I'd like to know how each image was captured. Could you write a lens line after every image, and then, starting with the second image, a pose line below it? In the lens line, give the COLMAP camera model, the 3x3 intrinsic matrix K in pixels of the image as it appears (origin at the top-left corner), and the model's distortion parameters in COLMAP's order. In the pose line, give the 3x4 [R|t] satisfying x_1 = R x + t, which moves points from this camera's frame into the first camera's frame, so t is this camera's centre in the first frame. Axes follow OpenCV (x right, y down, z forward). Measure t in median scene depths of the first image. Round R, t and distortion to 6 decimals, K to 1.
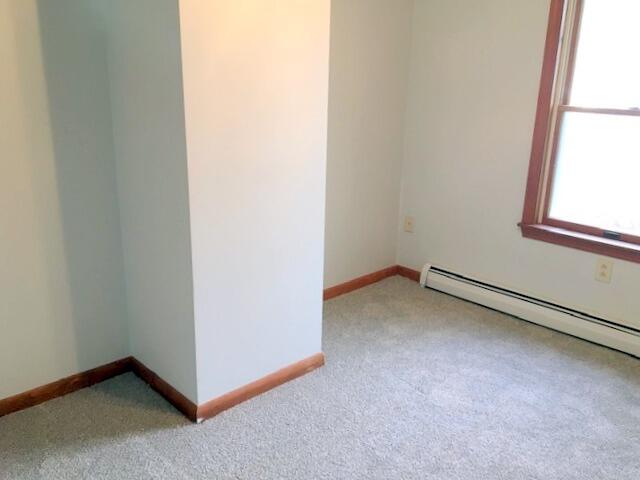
lens RADIAL K [[557.3, 0, 320.0], [0, 557.3, 240.0], [0, 0, 1]] dist [0.092252, -0.131179]
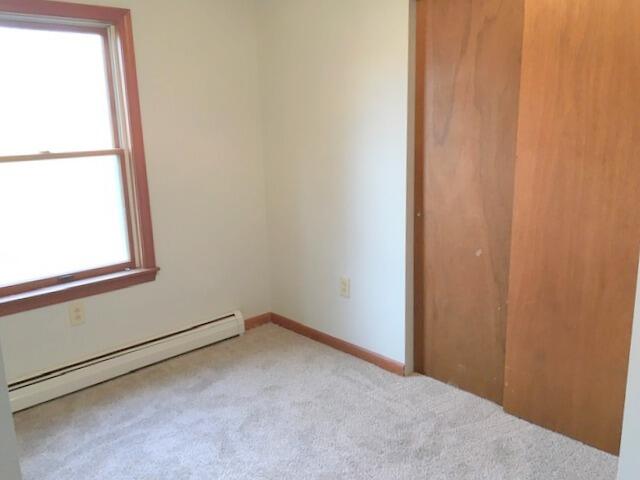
lens RADIAL K [[557.3, 0, 320.0], [0, 557.3, 240.0], [0, 0, 1]] dist [0.092252, -0.131179]
pose [[0.035730, -0.245323, 0.968783, -0.425515], [0.322254, 0.920447, 0.221198, -0.153889], [-0.945979, 0.304291, 0.111945, 0.481109]]
